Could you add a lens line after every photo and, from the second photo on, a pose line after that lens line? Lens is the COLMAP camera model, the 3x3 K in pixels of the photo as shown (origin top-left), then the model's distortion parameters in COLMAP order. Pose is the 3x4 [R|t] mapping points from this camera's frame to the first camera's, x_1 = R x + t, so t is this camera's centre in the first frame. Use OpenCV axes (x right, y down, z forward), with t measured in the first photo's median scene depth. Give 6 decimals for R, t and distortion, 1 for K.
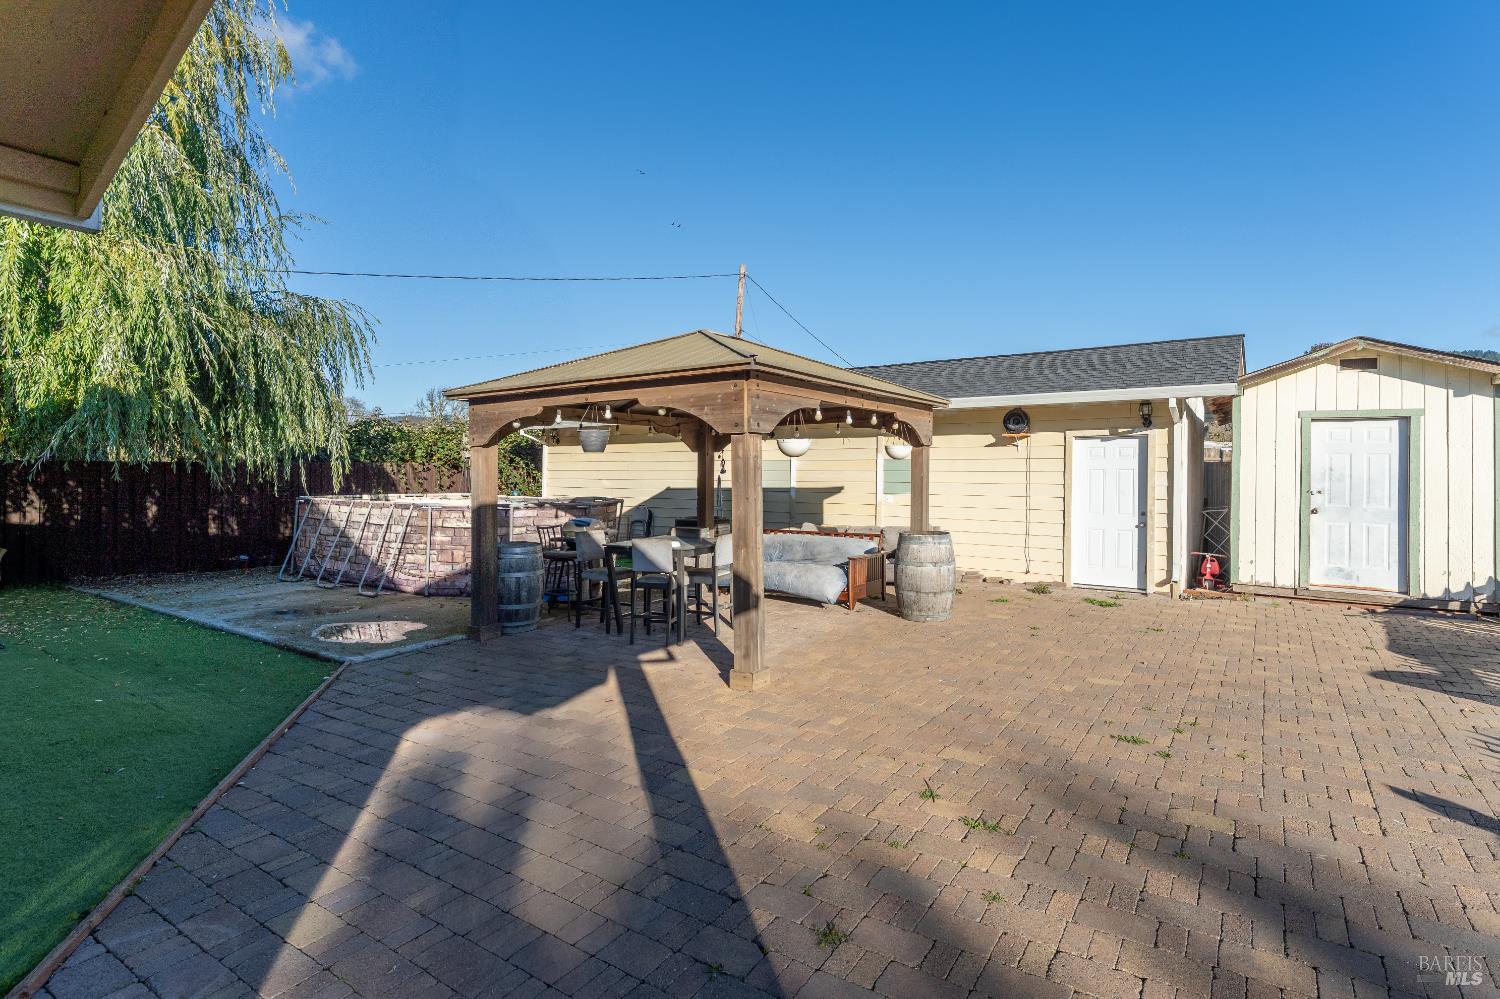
lens RADIAL K [[760.0, 0, 755.0], [0, 760.0, 483.9], [0, 0, 1]] dist [0.006665, -0.002115]
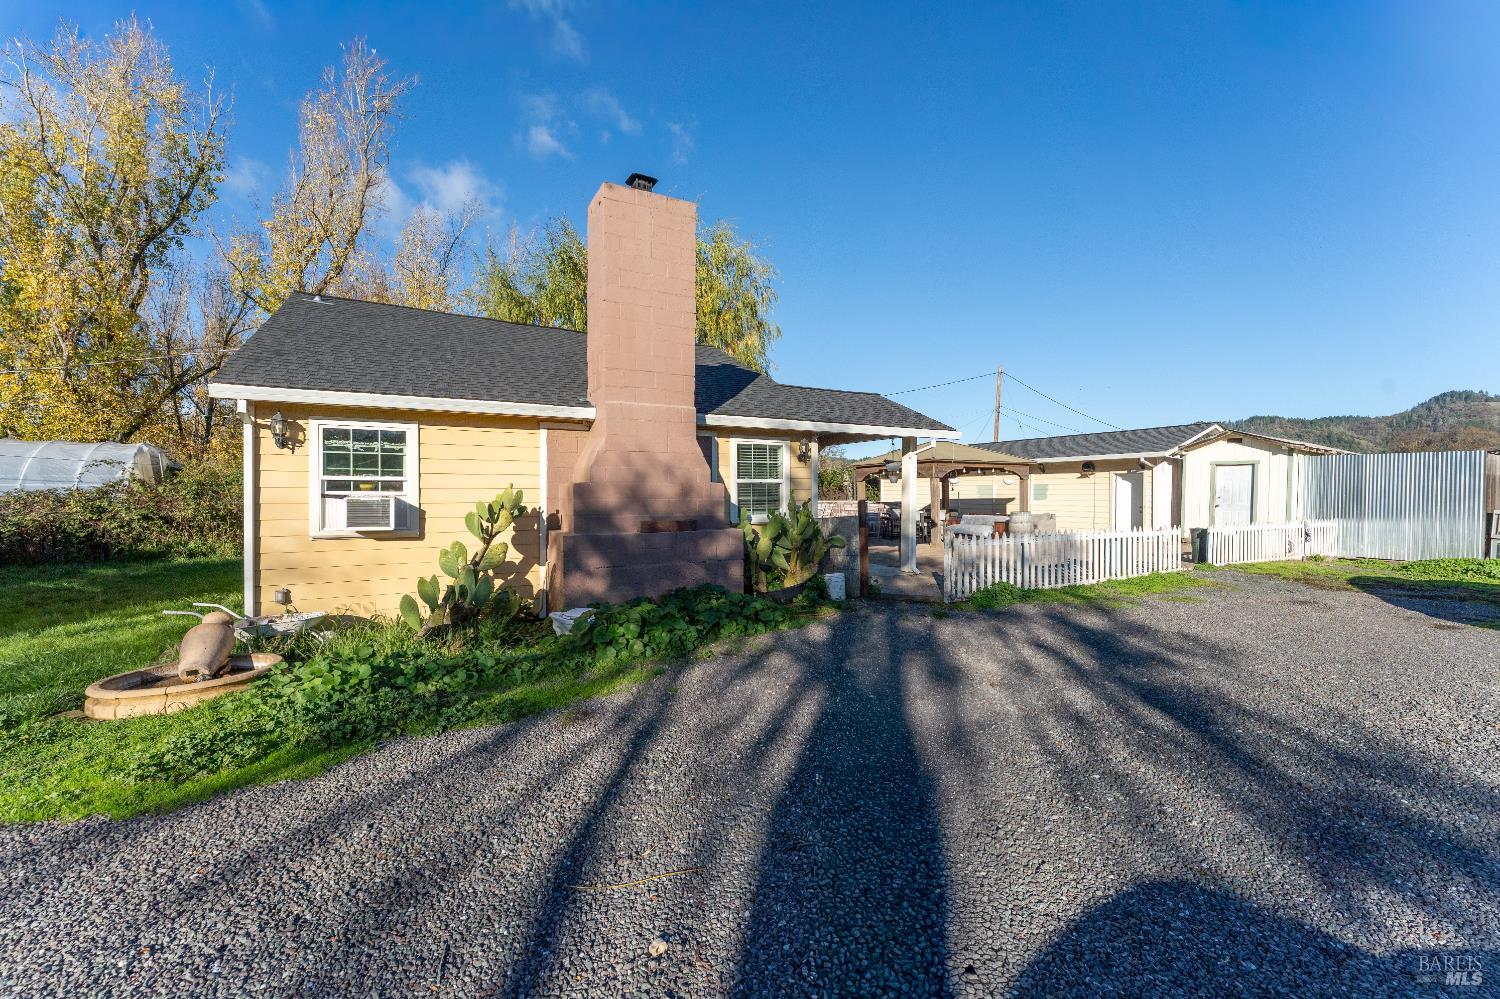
lens RADIAL K [[625.0, 0, 753.4], [0, 625.0, 500.4], [0, 0, 1]] dist [0.000711, 0.000102]
pose [[0.887910, 0.004685, -0.459993, 0.368467], [-0.009635, 0.999918, -0.008413, 0.047825], [0.459916, 0.011902, 0.887883, -1.265198]]
